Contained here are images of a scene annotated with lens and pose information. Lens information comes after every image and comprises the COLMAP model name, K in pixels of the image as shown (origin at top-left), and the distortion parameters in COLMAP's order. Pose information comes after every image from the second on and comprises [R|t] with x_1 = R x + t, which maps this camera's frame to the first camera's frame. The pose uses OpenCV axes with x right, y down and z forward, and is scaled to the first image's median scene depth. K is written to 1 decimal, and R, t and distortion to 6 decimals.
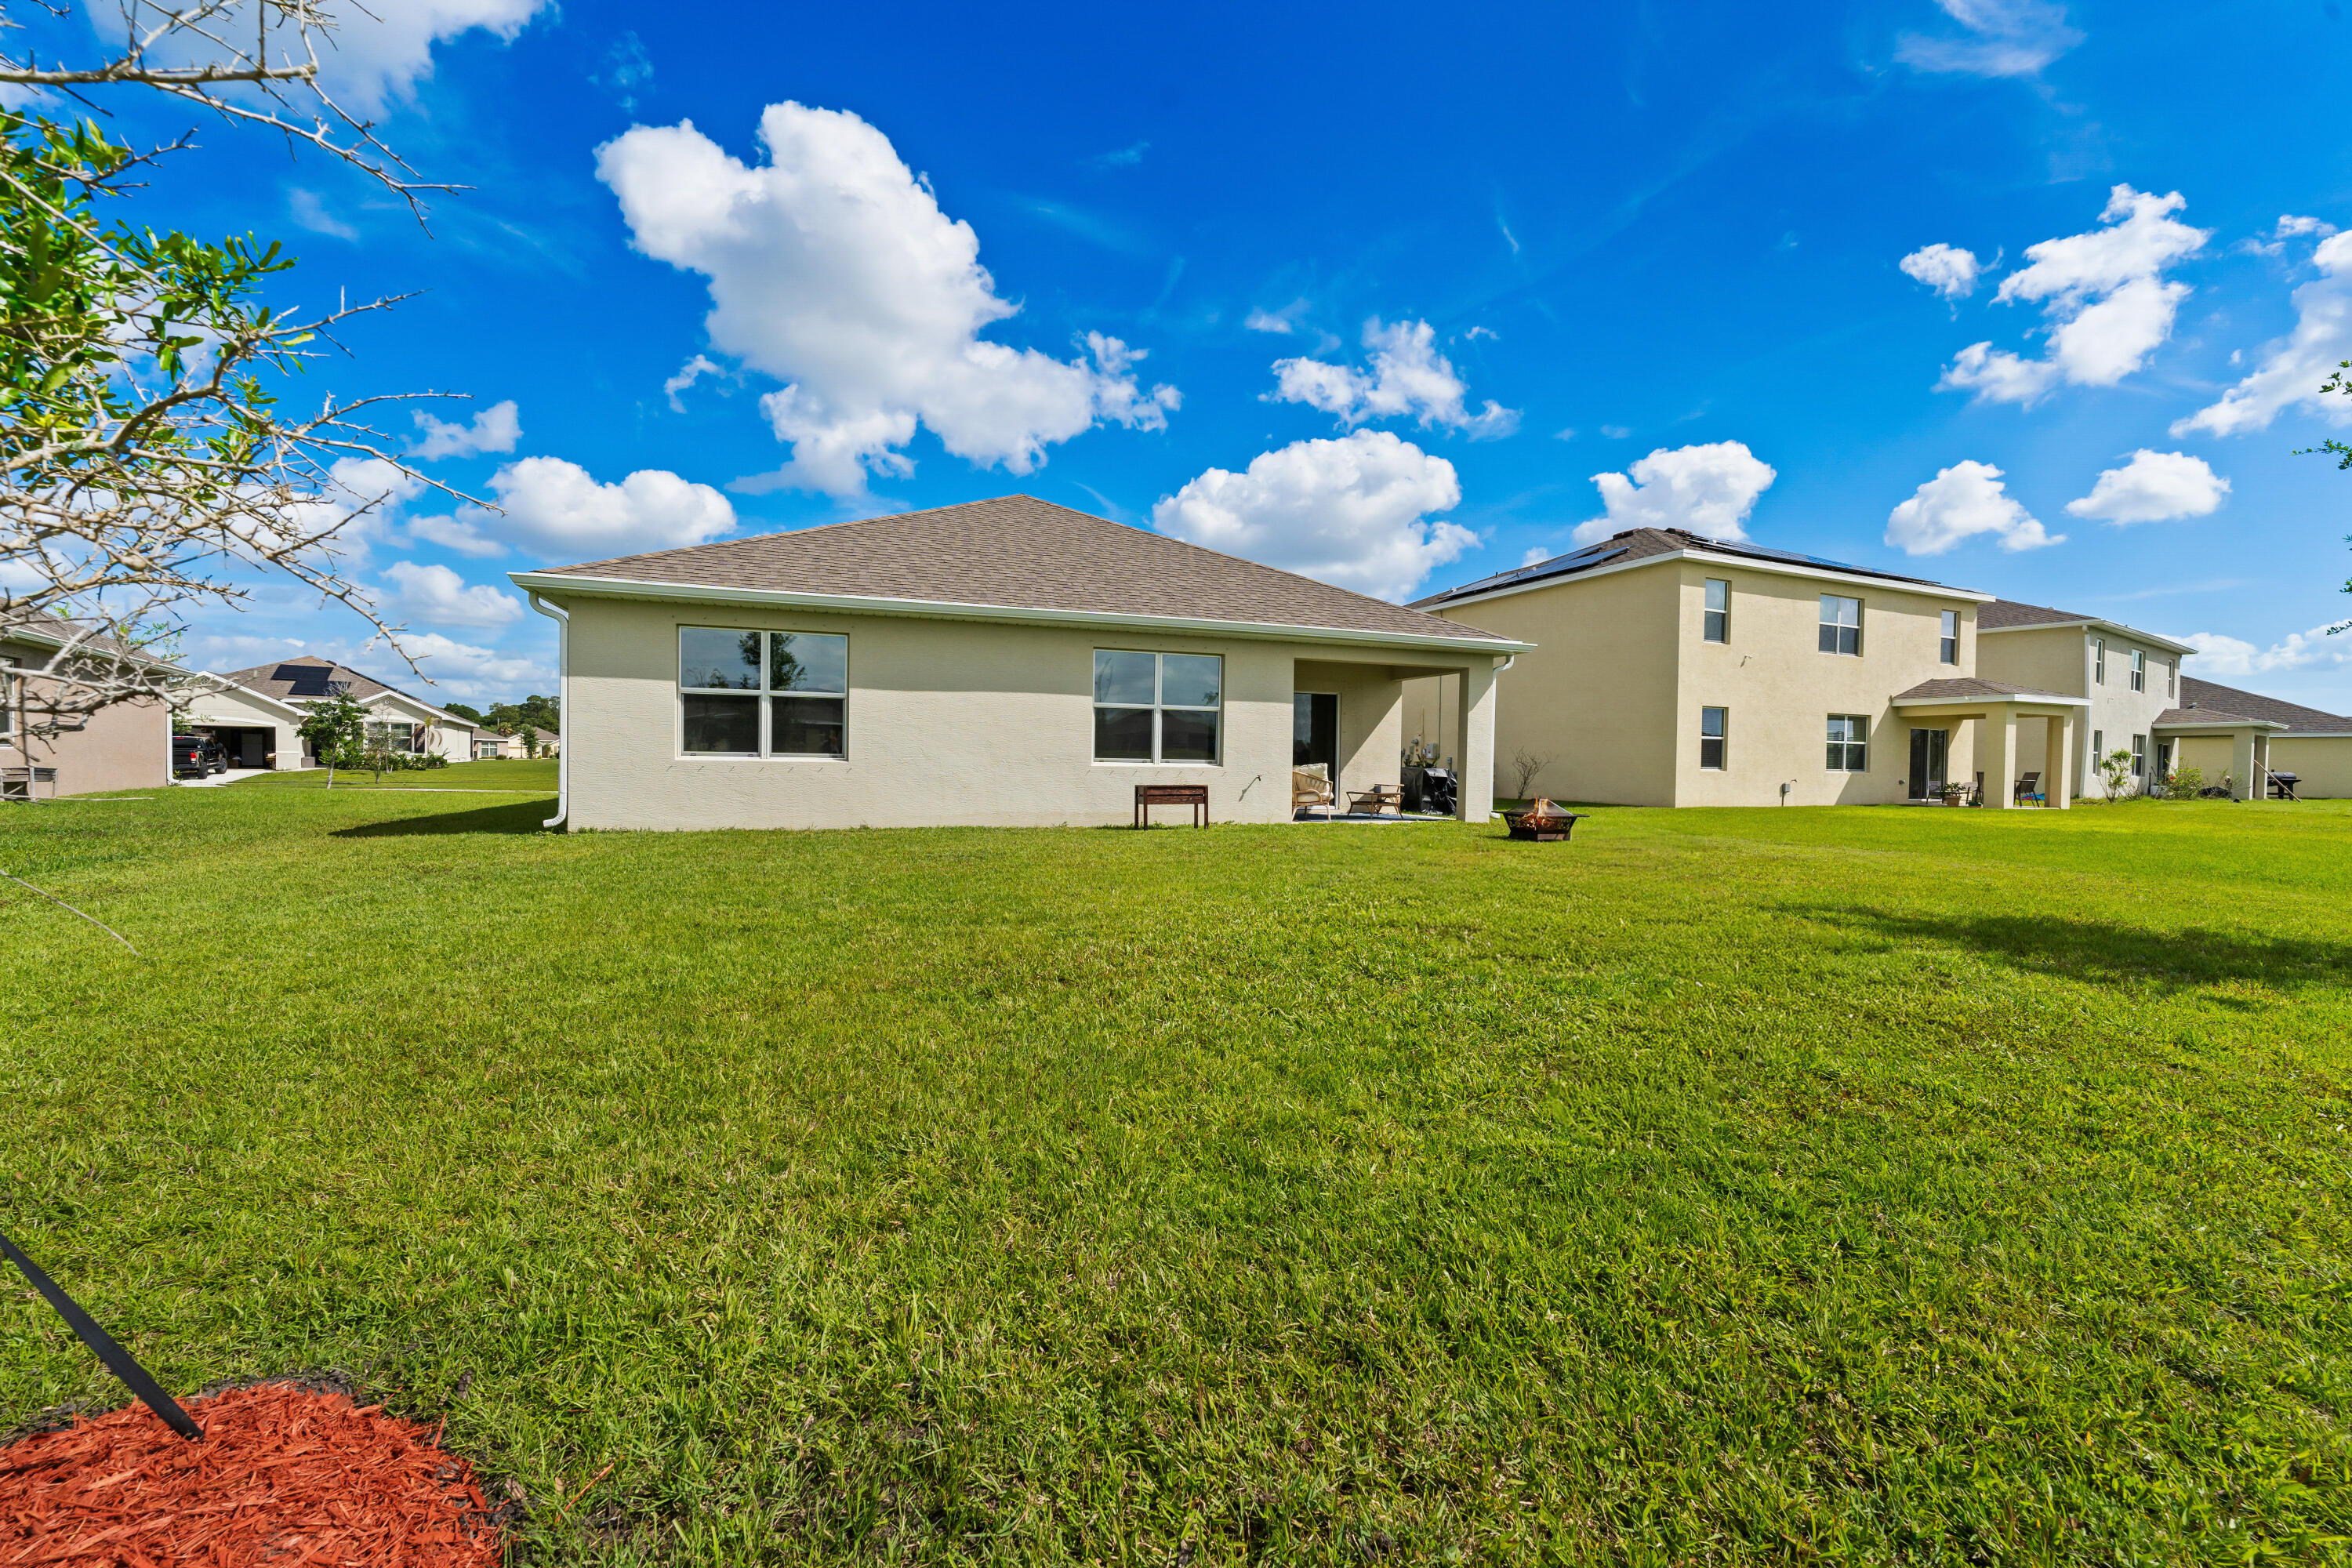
lens RADIAL K [[960.3, 0, 1170.3], [0, 960.3, 771.2], [0, 0, 1]] dist [0.000054, -0.000174]
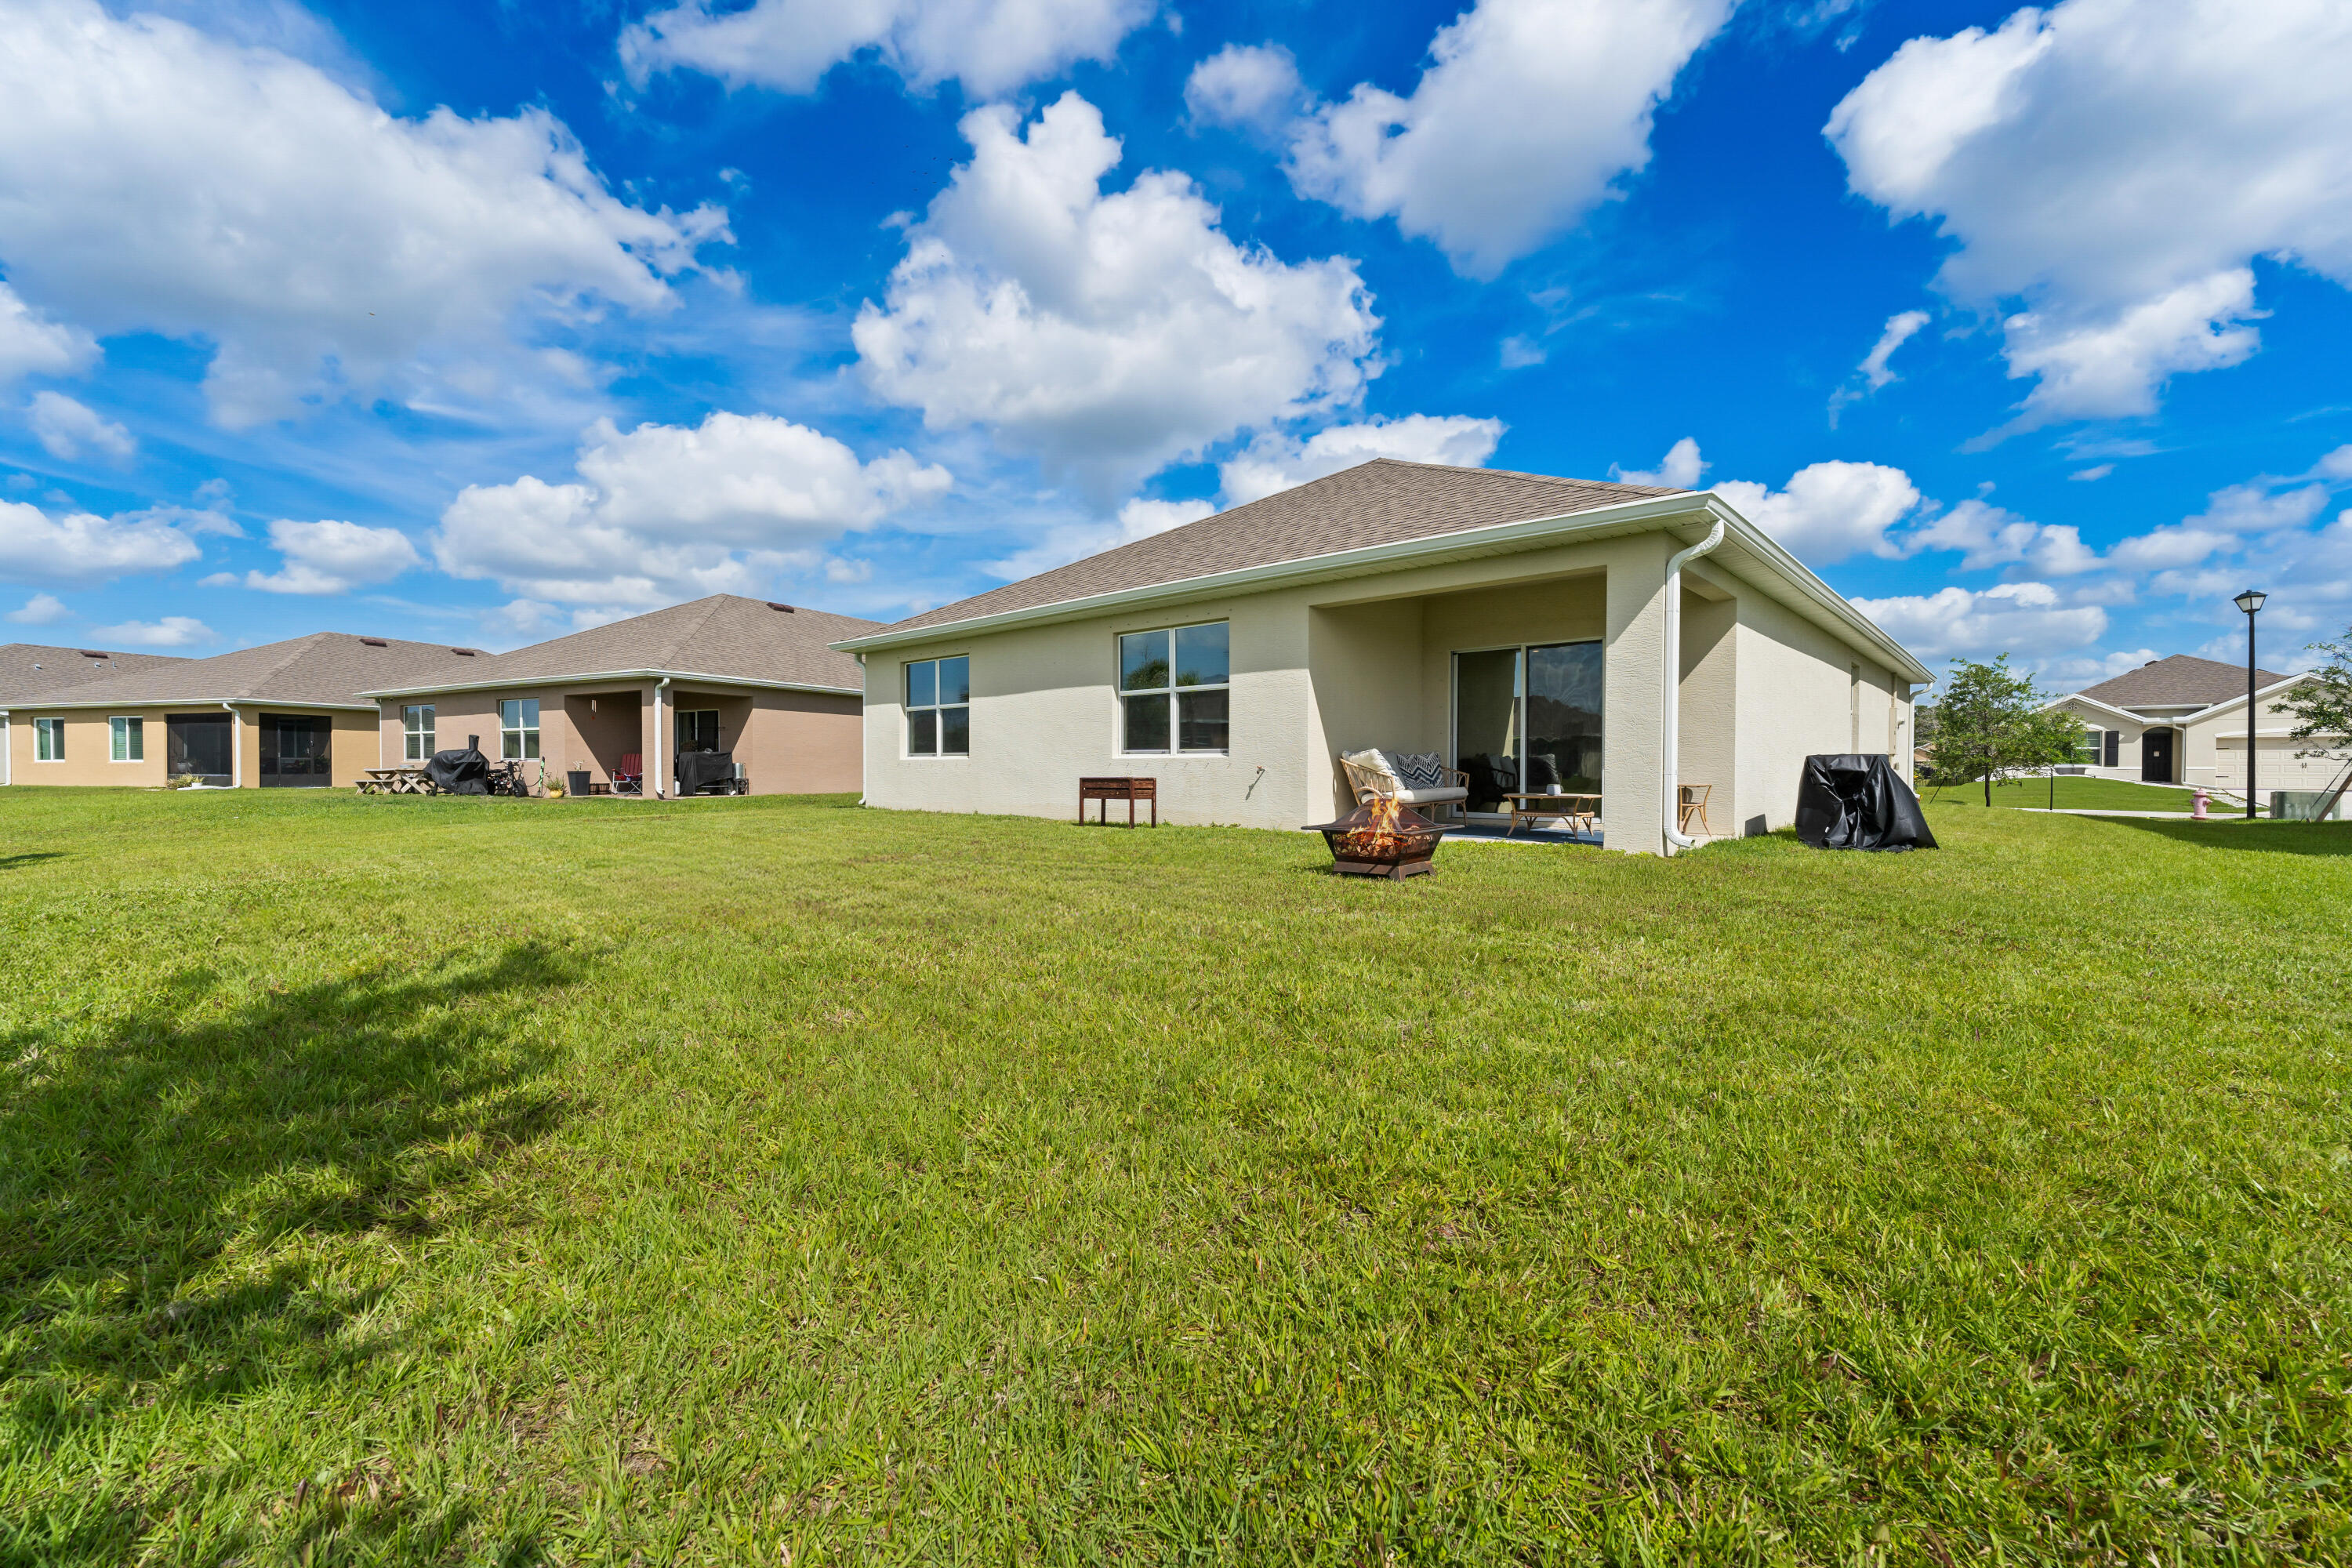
lens RADIAL K [[963.5, 0, 1176.0], [0, 963.5, 784.0], [0, 0, 1]] dist [-0.001528, -0.000432]
pose [[0.389953, -0.003225, -0.920829, 0.803084], [-0.002958, 0.999984, -0.004755, 0.023729], [0.920830, 0.004578, 0.389937, 0.674720]]
